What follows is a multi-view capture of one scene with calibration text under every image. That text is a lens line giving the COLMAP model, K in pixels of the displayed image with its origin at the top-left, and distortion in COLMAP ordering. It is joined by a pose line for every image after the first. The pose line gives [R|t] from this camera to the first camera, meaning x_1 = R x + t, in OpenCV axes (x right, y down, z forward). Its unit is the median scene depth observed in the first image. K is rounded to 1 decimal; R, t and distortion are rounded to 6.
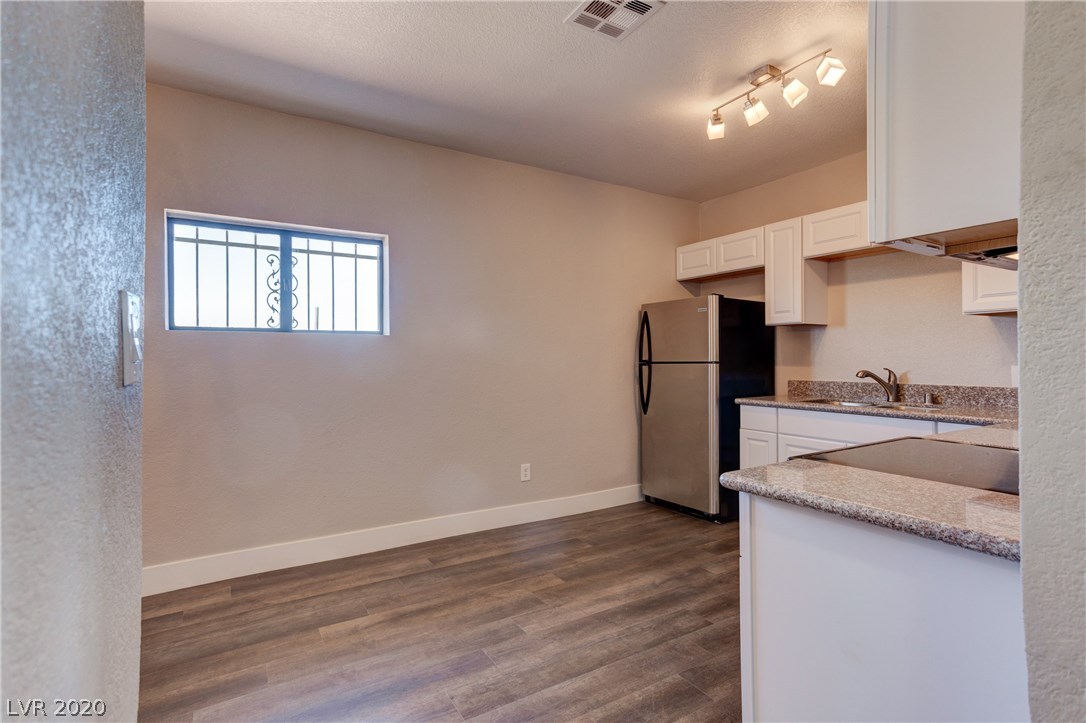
lens RADIAL K [[525.2, 0, 543.0], [0, 525.2, 361.5], [0, 0, 1]] dist [0.011527, 0.000237]
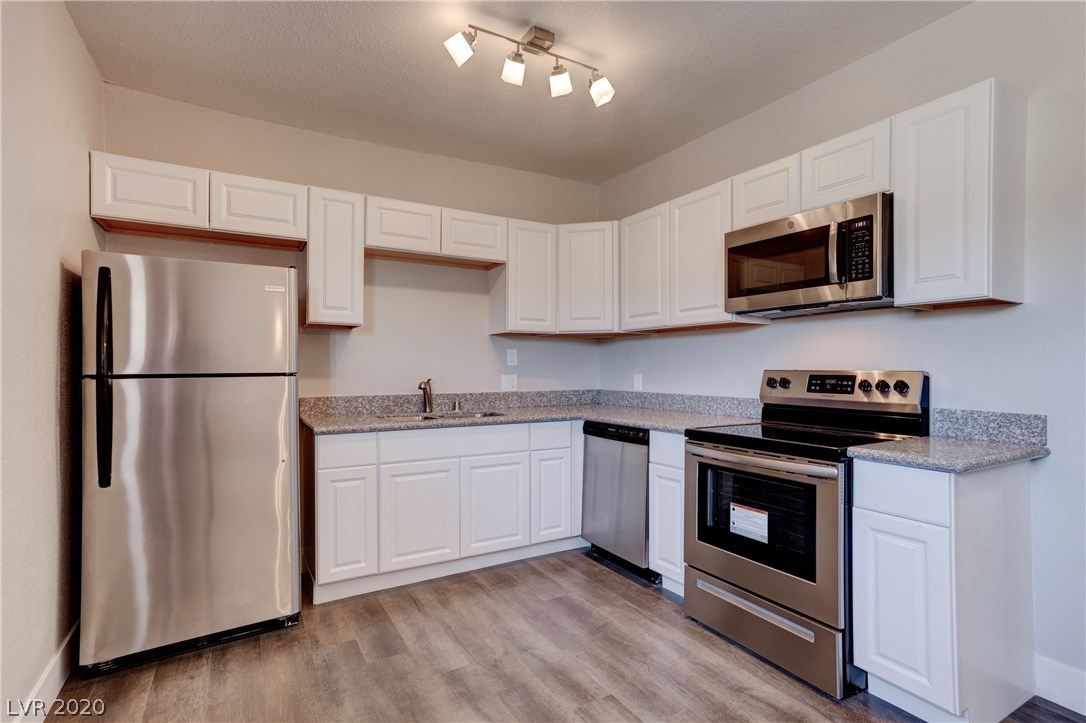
lens RADIAL K [[529.5, 0, 543.5], [0, 529.5, 371.2], [0, 0, 1]] dist [-0.038996, 0.044688]
pose [[0.018705, 0.000914, 0.999825, -0.320895], [0.008025, 0.999967, -0.001065, 0.000995], [-0.999793, 0.008044, 0.018697, 0.719503]]
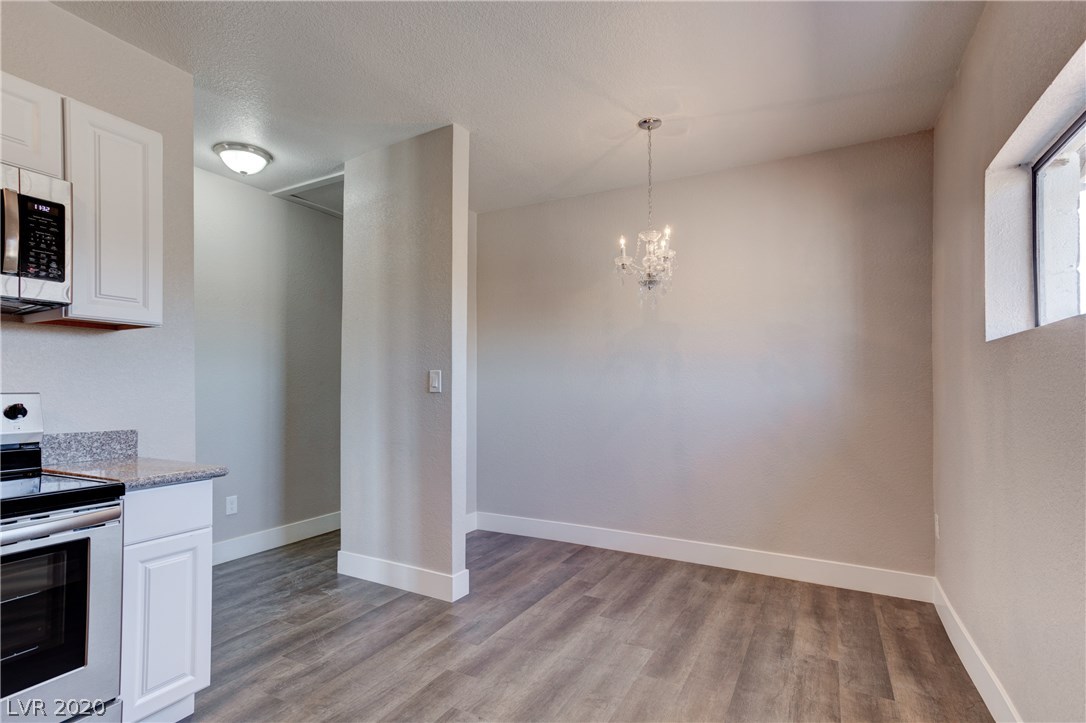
lens RADIAL K [[533.9, 0, 545.3], [0, 533.9, 384.2], [0, 0, 1]] dist [-0.035730, 0.037241]
pose [[-0.859824, 0.001376, -0.510588, 0.125252], [0.002608, 0.999995, -0.001696, -0.002546], [0.510583, -0.002790, -0.859824, 1.008655]]
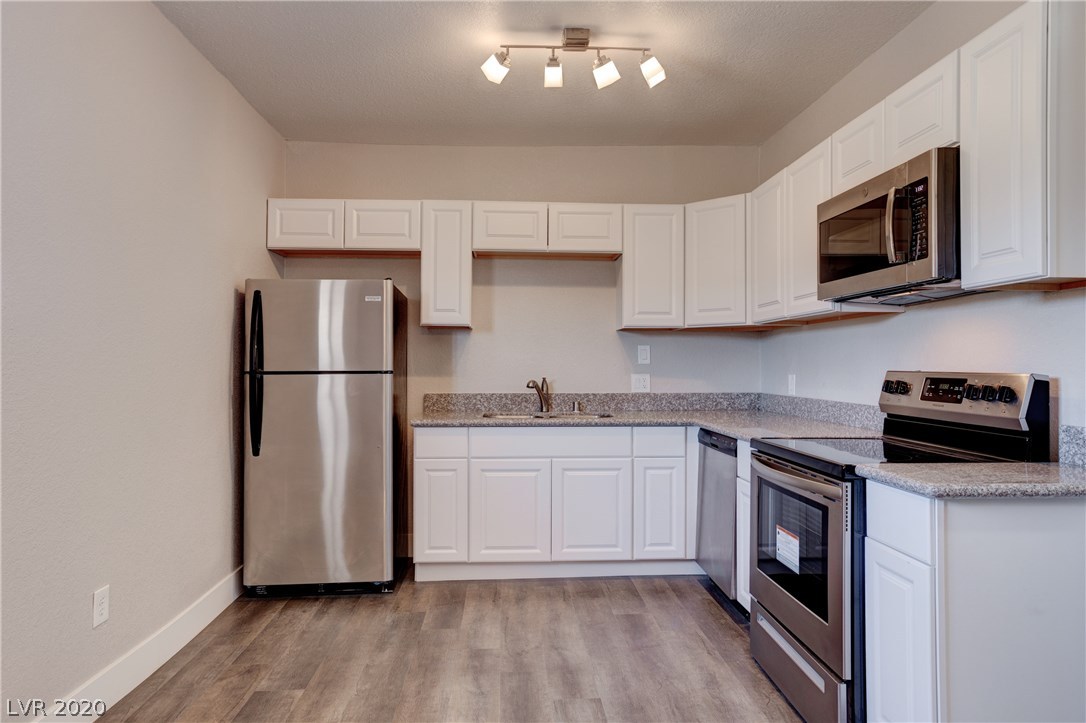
lens RADIAL K [[663.9, 0, 543.0], [0, 663.9, 361.5], [0, 0, 1]] dist [-0.027800, 0.039793]
pose [[0.472622, 0.011941, 0.881184, -0.401912], [0.001648, 0.999894, -0.014433, 0.000728], [-0.881264, 0.008274, 0.472553, 0.397459]]
